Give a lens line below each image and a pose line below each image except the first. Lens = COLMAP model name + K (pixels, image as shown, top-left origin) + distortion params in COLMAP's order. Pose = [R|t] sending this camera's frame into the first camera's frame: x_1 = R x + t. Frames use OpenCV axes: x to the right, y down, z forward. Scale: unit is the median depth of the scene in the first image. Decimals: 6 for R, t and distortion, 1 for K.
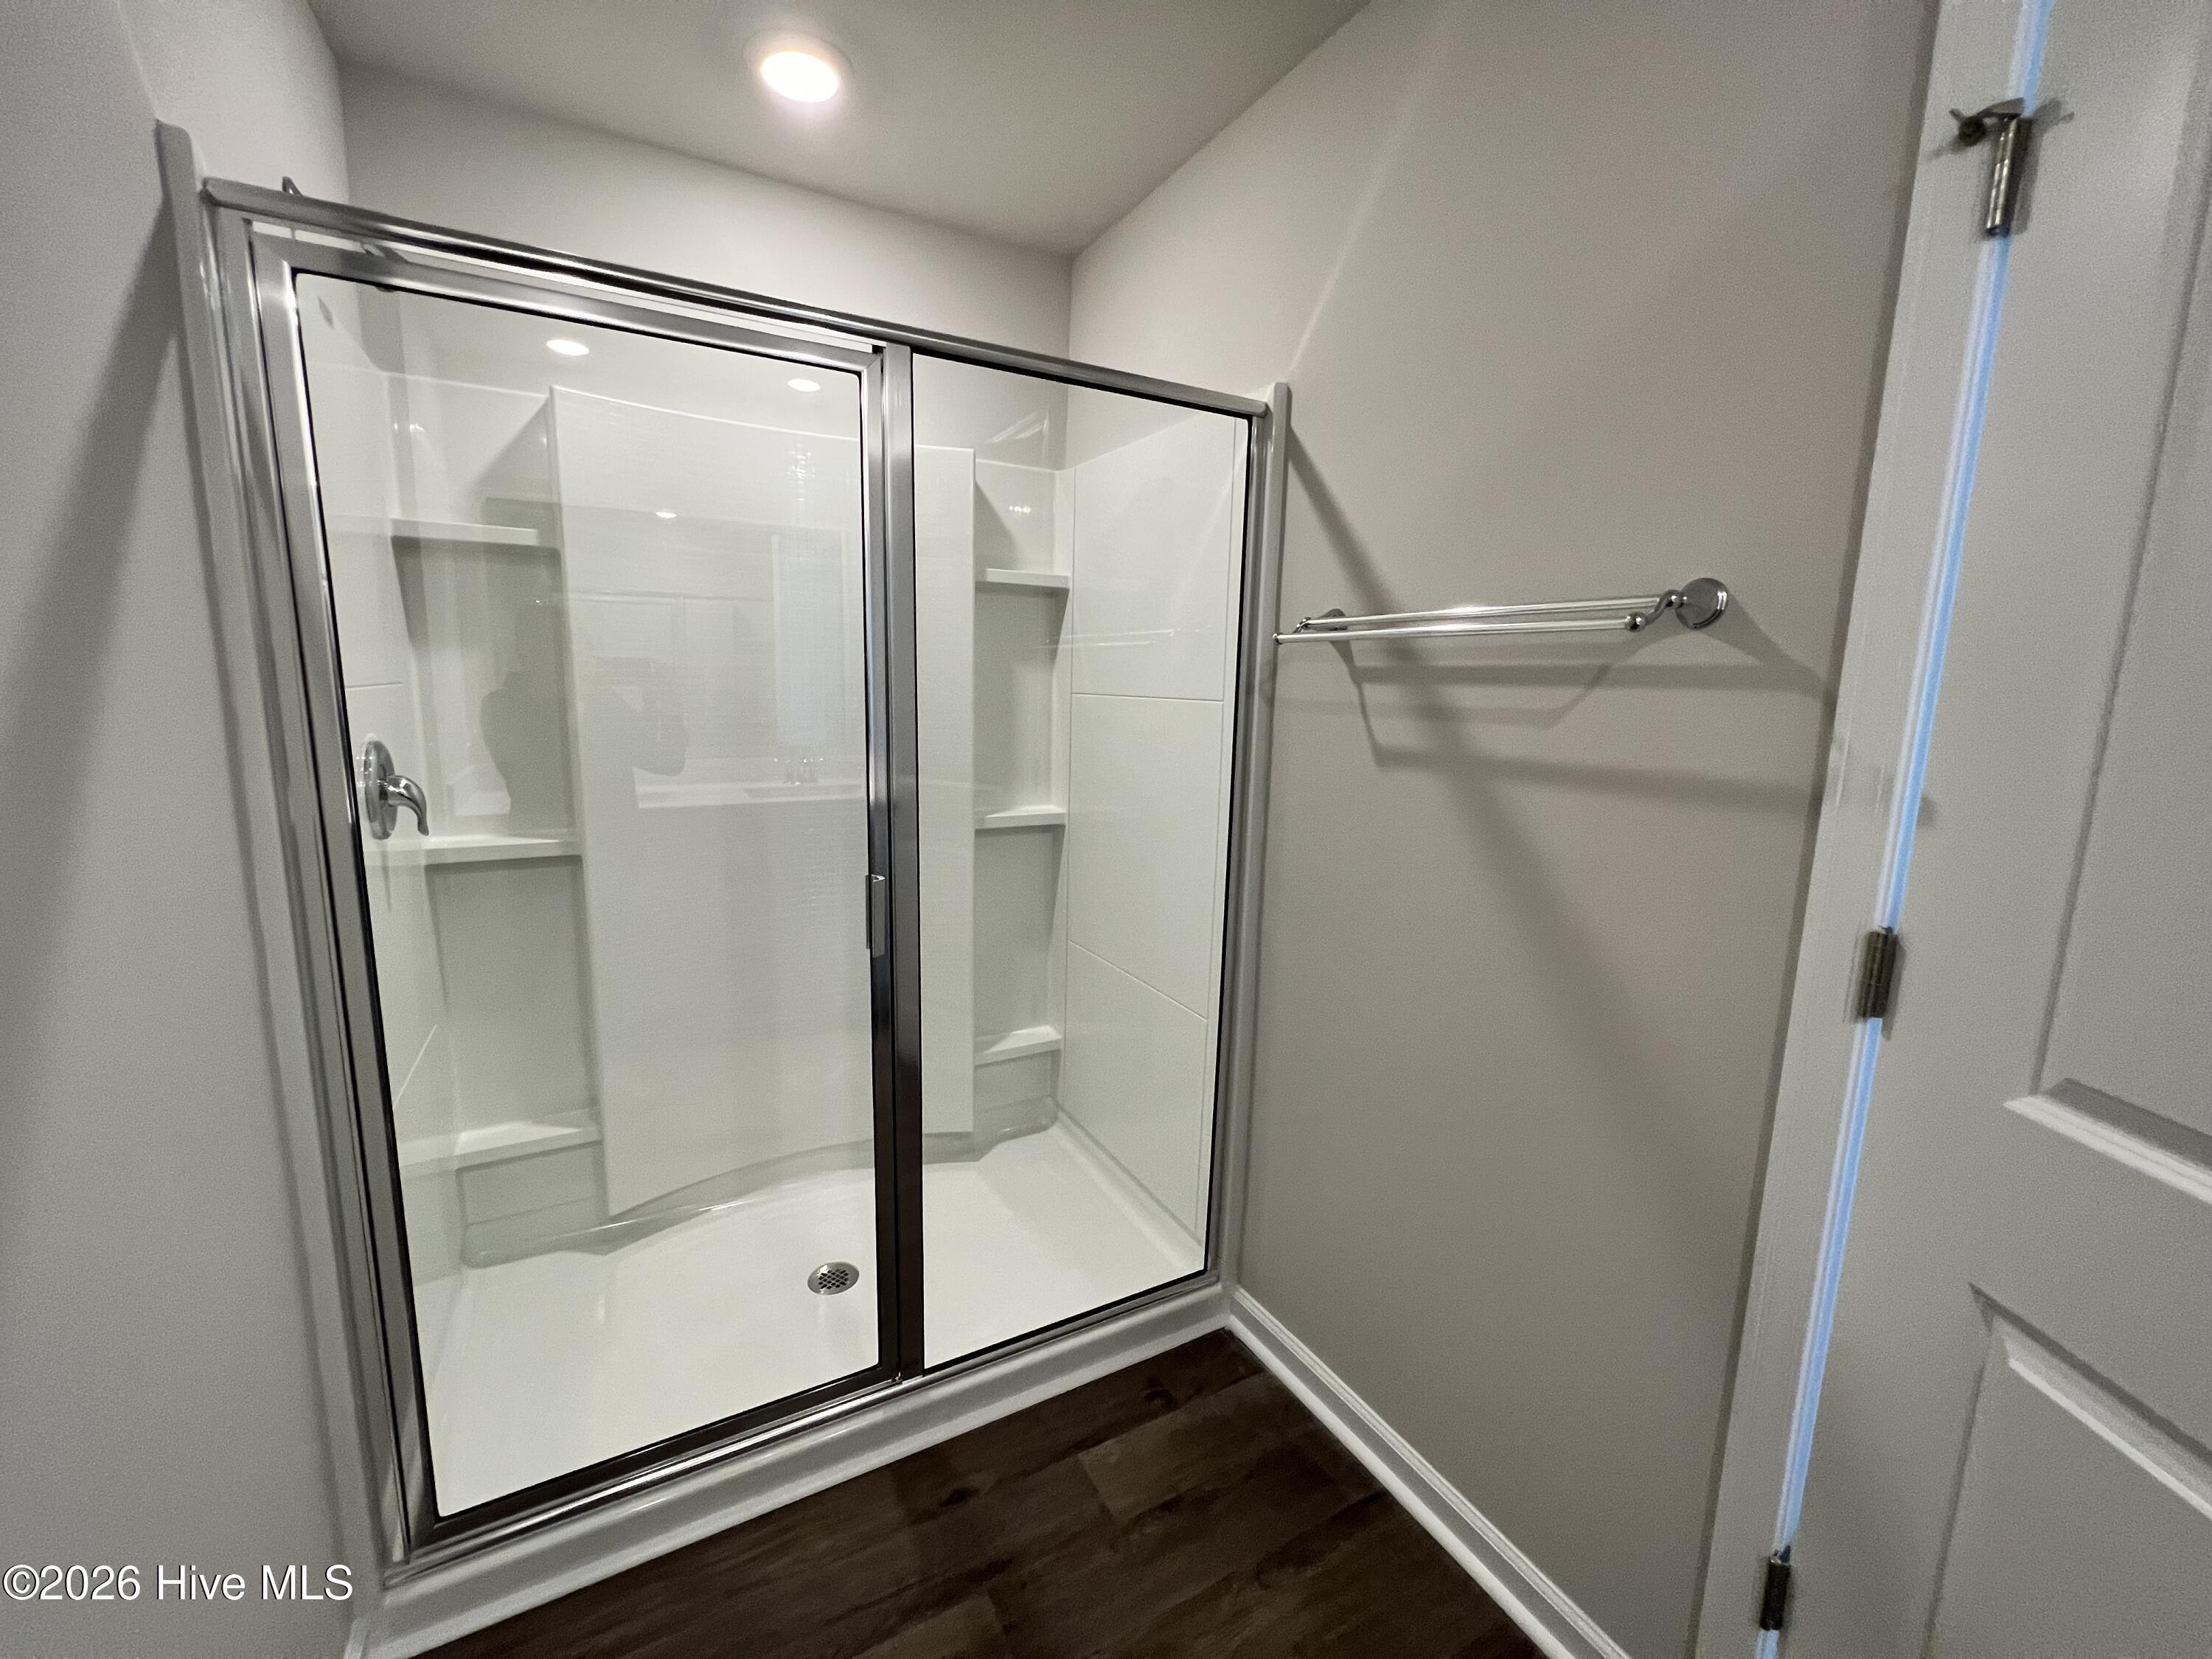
lens RADIAL K [[891.8, 0, 1100.1], [0, 891.8, 828.7], [0, 0, 1]] dist [-0.002116, 0.000141]
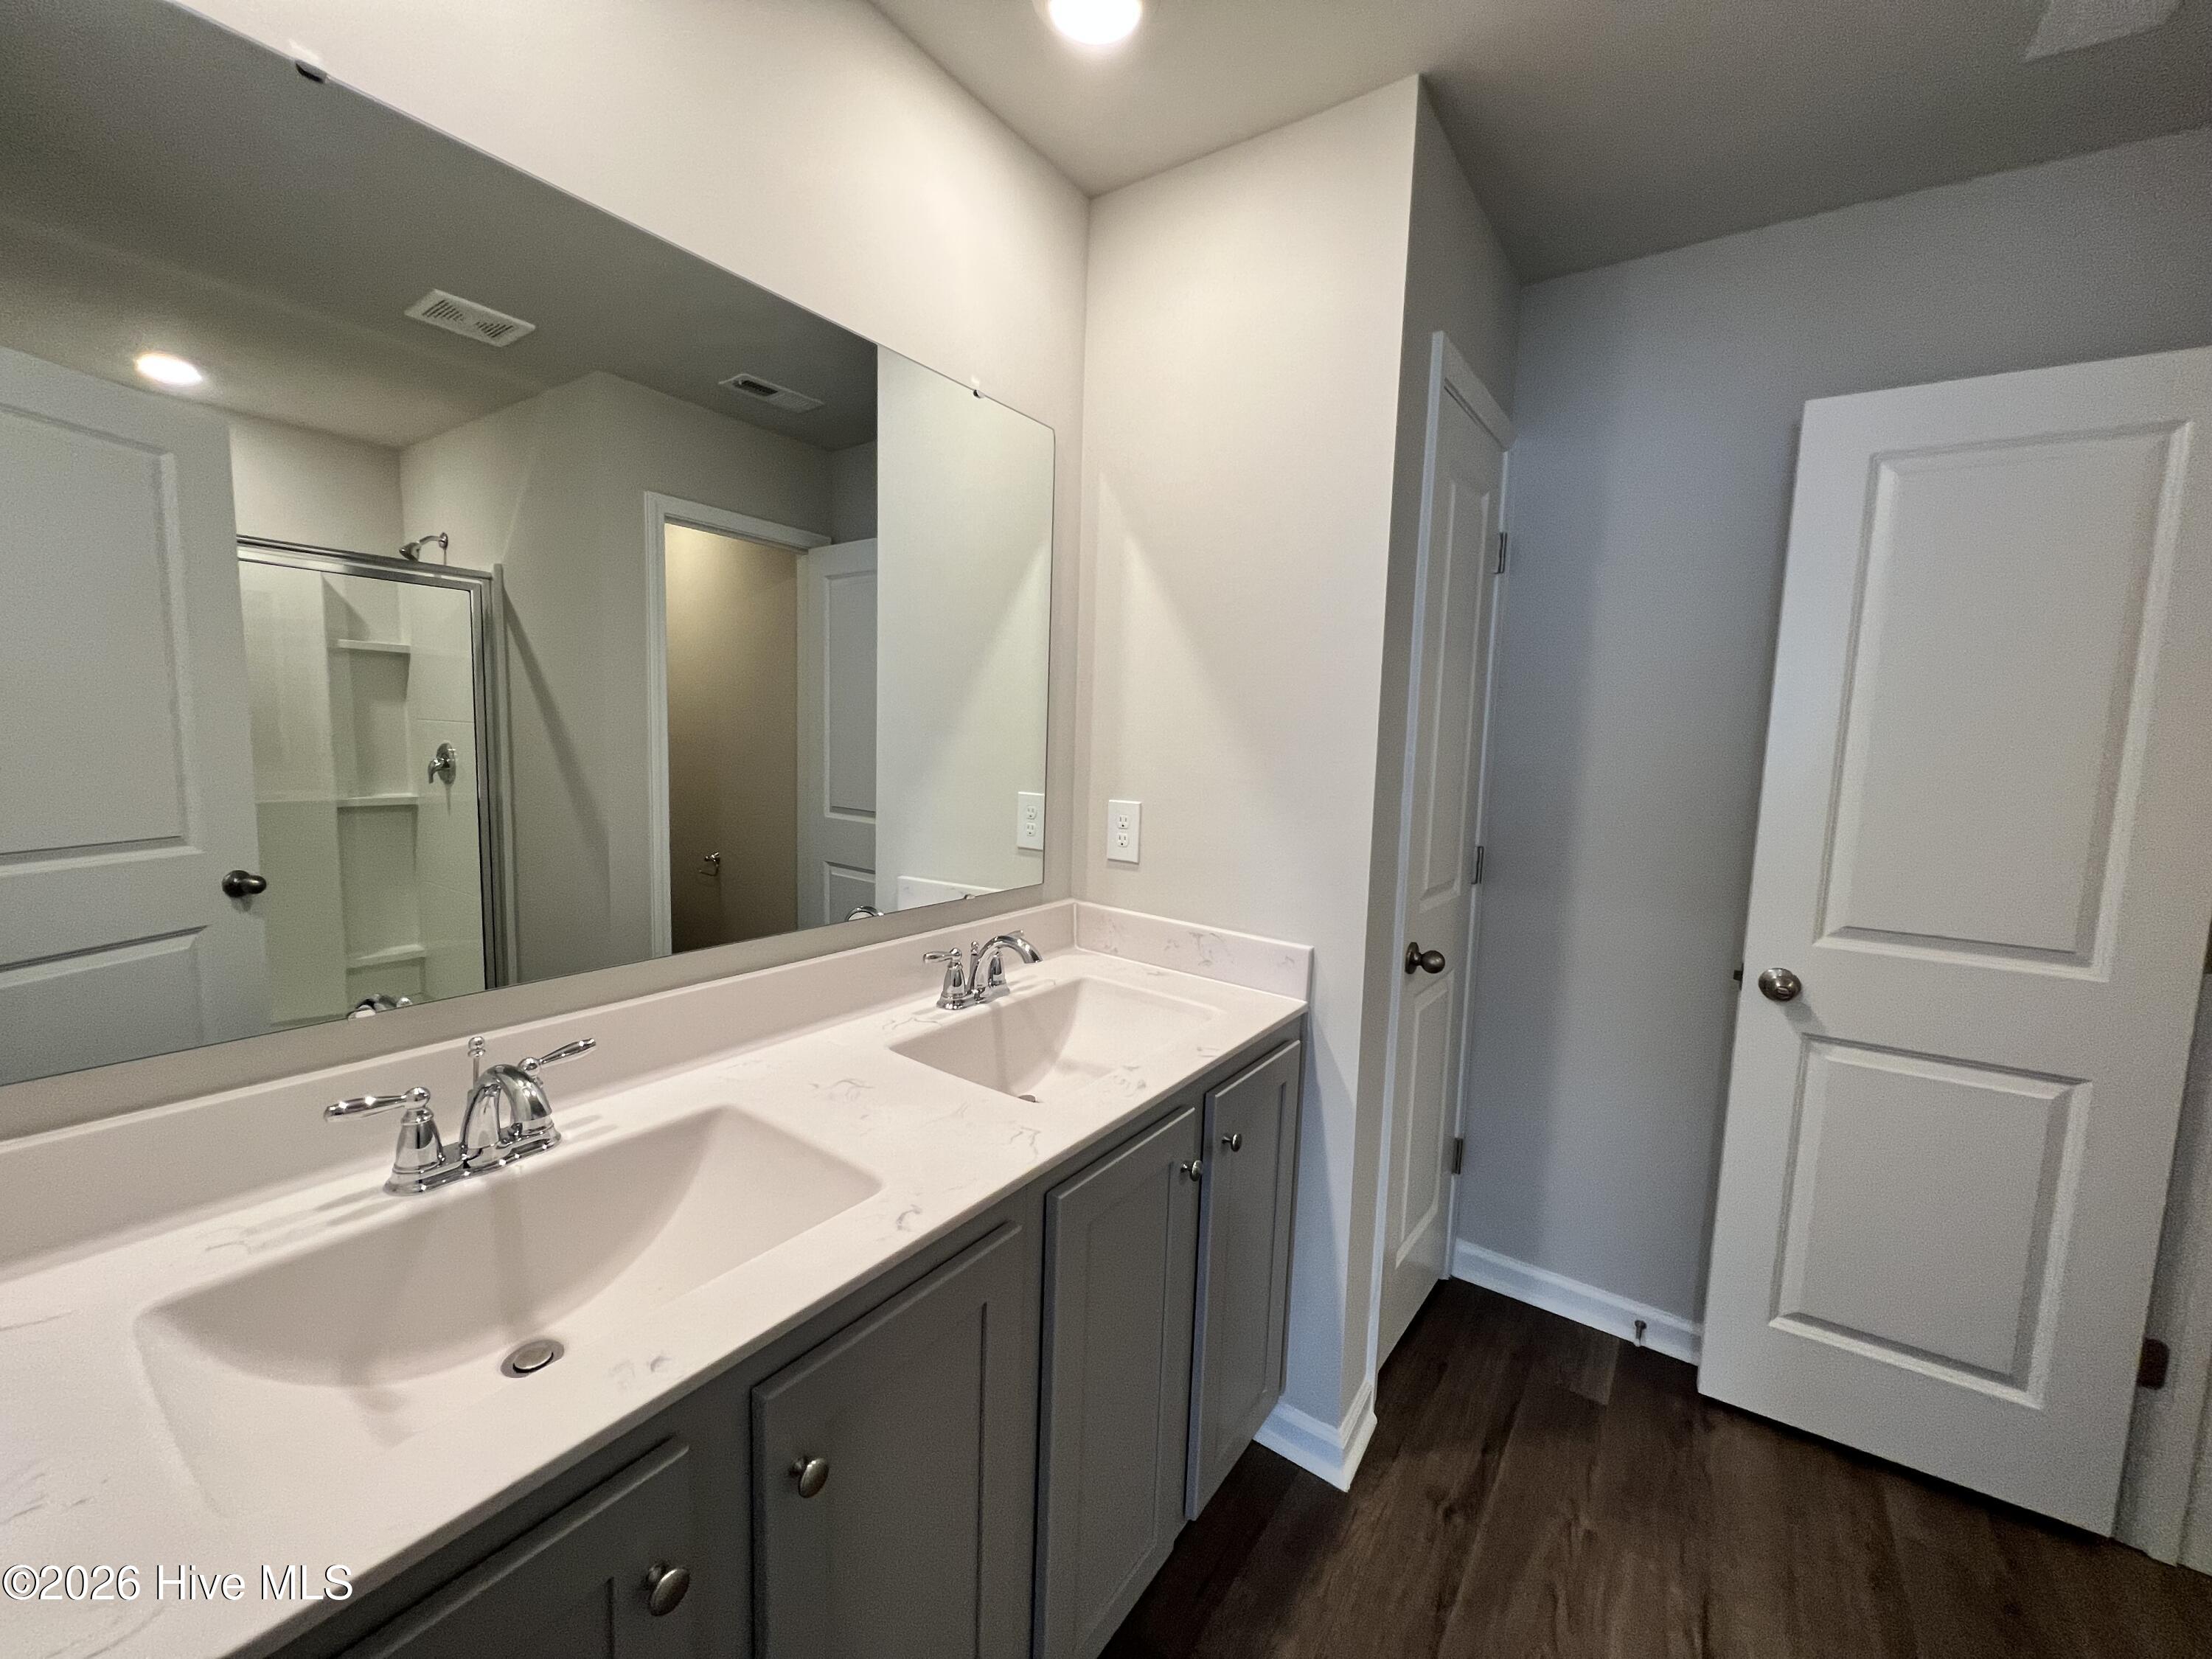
lens RADIAL K [[891.8, 0, 1100.6], [0, 891.8, 828.8], [0, 0, 1]] dist [-0.002116, 0.000141]
pose [[0.899702, -0.038475, 0.434805, 0.377290], [0.055149, 0.998145, -0.025792, 0.152101], [-0.433006, 0.047184, 0.900155, -0.955409]]
